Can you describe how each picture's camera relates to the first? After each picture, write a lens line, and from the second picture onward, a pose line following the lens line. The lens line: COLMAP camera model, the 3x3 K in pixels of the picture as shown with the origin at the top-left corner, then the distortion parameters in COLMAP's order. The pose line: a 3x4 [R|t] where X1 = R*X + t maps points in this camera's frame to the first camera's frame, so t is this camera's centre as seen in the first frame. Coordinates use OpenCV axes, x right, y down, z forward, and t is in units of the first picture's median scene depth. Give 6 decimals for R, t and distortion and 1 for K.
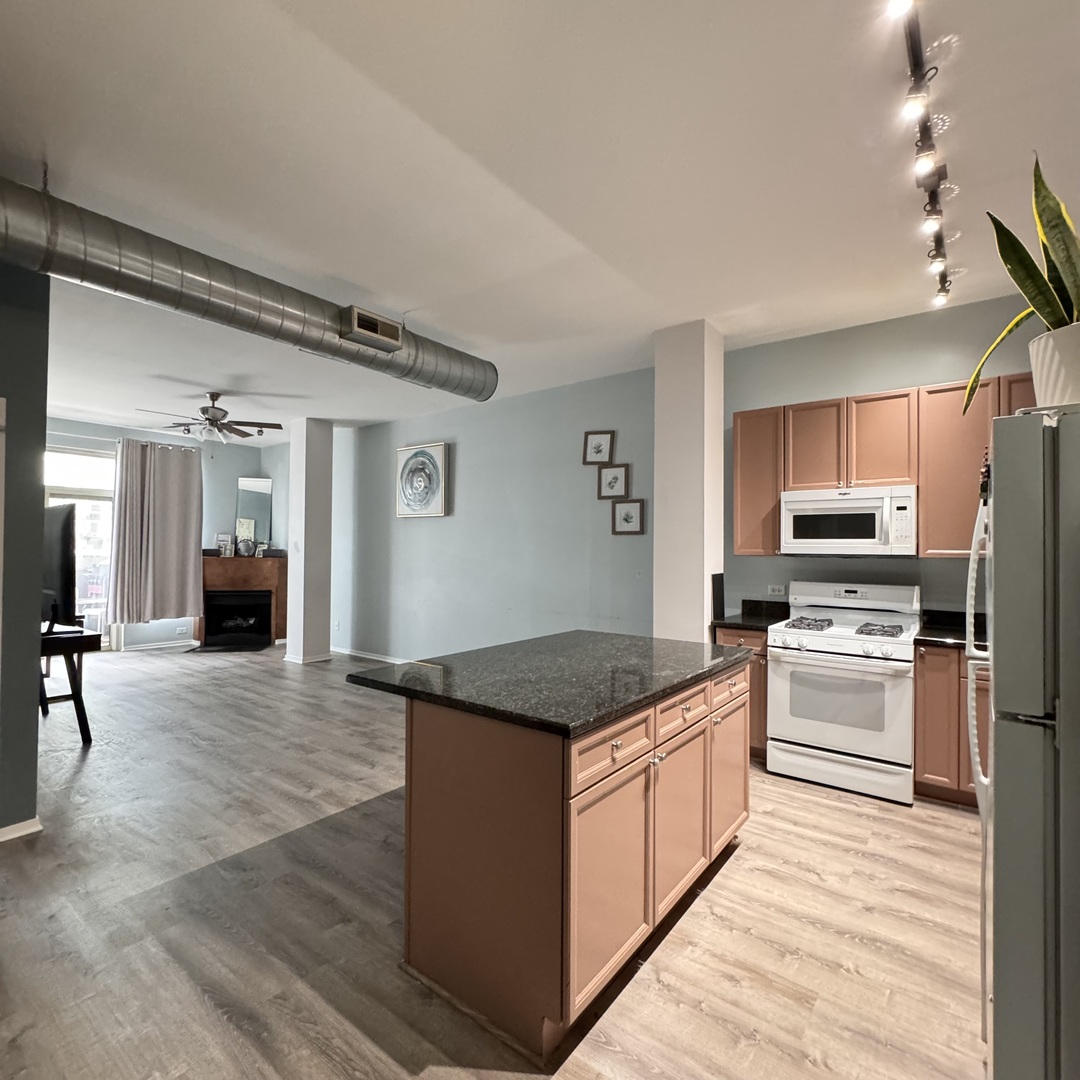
lens RADIAL K [[572.6, 0, 540.0], [0, 572.6, 540.0], [0, 0, 1]] dist [-0.000701, 0.000279]
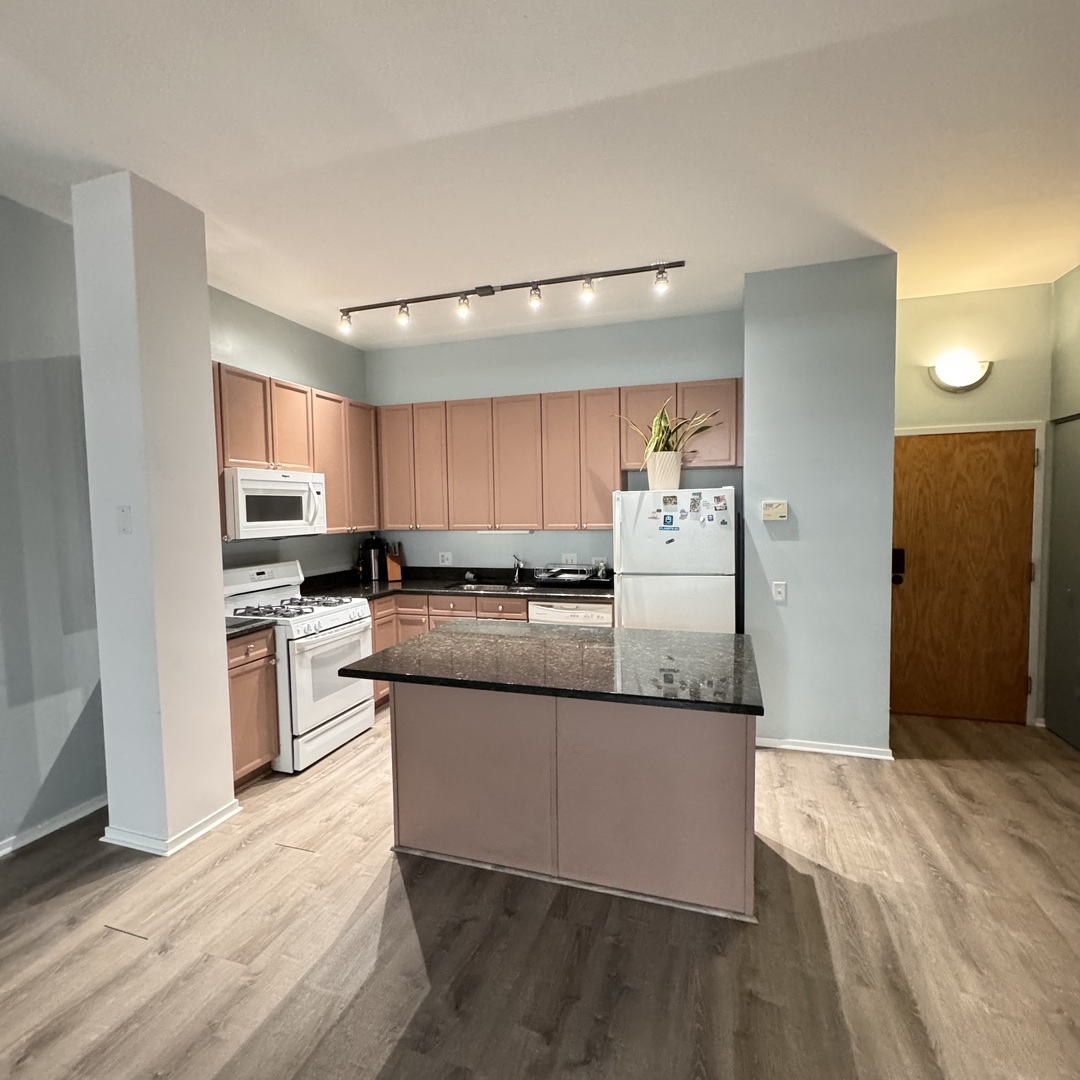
lens RADIAL K [[572.6, 0, 540.0], [0, 572.6, 540.0], [0, 0, 1]] dist [-0.000701, 0.000279]
pose [[-0.333245, -0.059507, 0.940960, -0.537115], [-0.003834, 0.998084, 0.061762, -0.029965], [-0.942832, 0.016974, -0.332835, 0.851825]]
